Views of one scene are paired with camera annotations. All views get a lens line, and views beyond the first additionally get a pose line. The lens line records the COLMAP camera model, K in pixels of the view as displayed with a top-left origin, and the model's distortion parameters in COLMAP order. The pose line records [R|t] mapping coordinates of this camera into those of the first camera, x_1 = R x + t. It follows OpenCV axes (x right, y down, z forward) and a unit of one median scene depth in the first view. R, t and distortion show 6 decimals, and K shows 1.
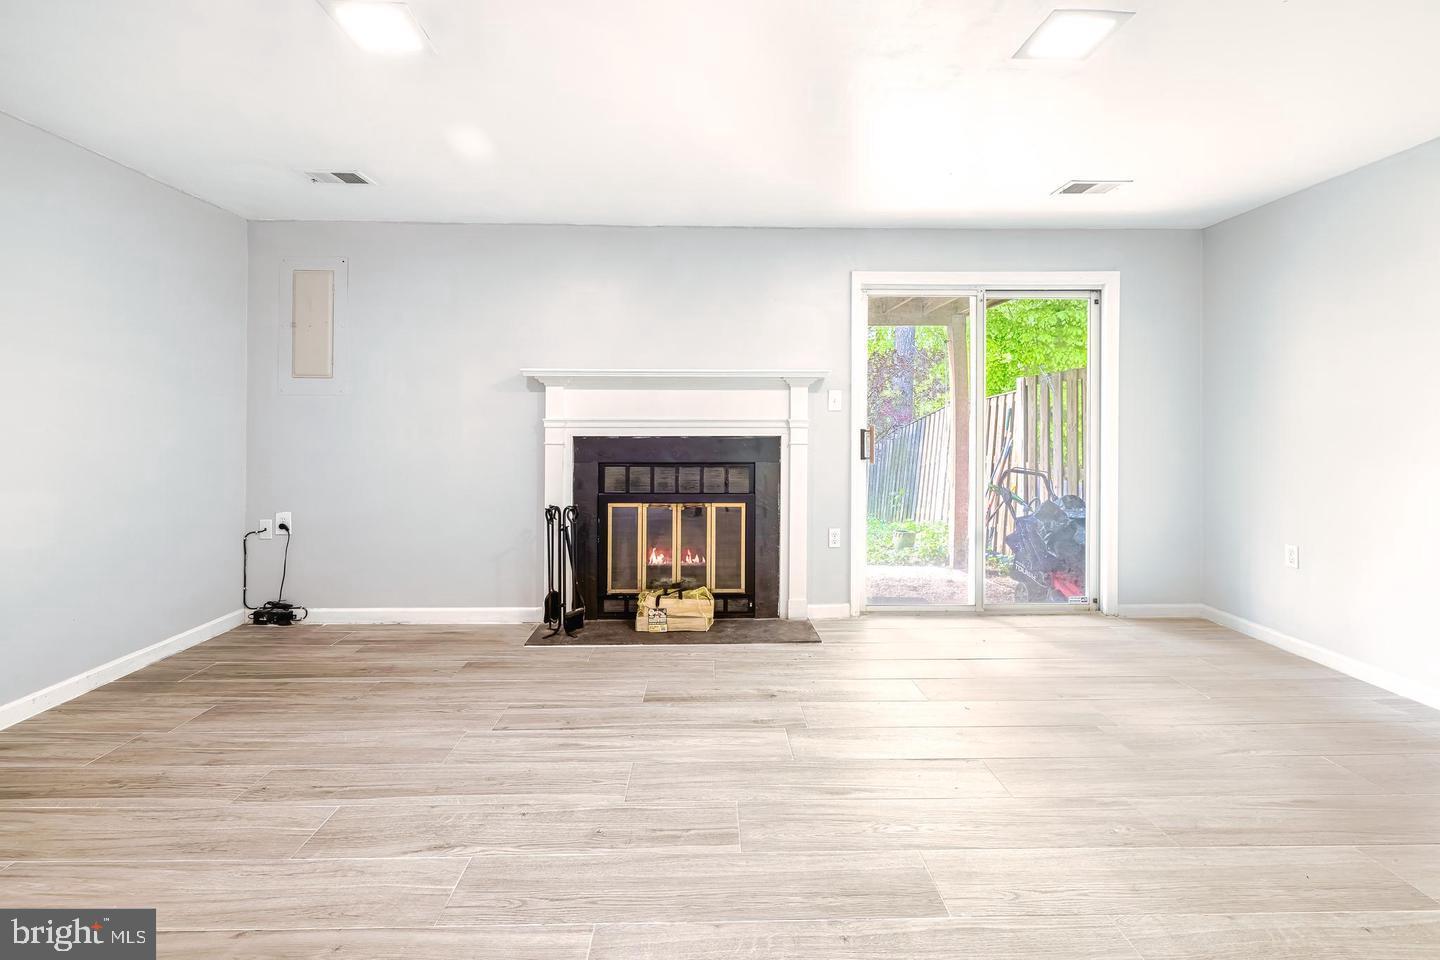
lens RADIAL K [[621.9, 0, 728.4], [0, 621.9, 415.9], [0, 0, 1]] dist [-0.001350, -0.000122]
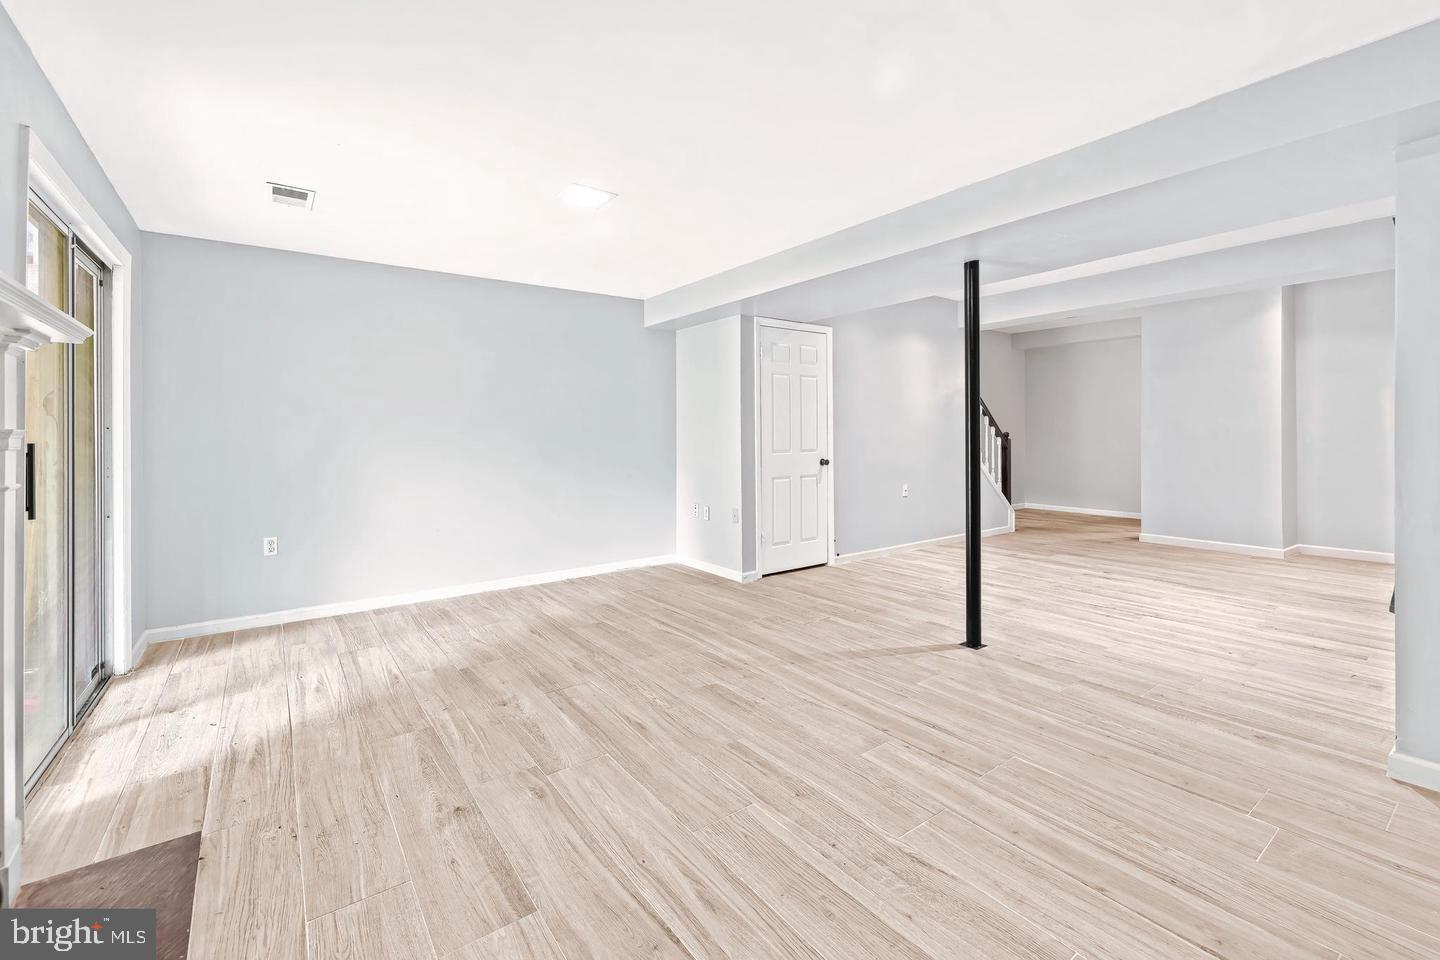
lens RADIAL K [[621.9, 0, 706.9], [0, 621.9, 434.3], [0, 0, 1]] dist [-0.001350, -0.000122]
pose [[-0.549718, -0.001074, 0.835349, -0.613533], [0.000087, 0.999999, 0.001343, 0.007202], [-0.835350, 0.000811, -0.549718, 1.017062]]
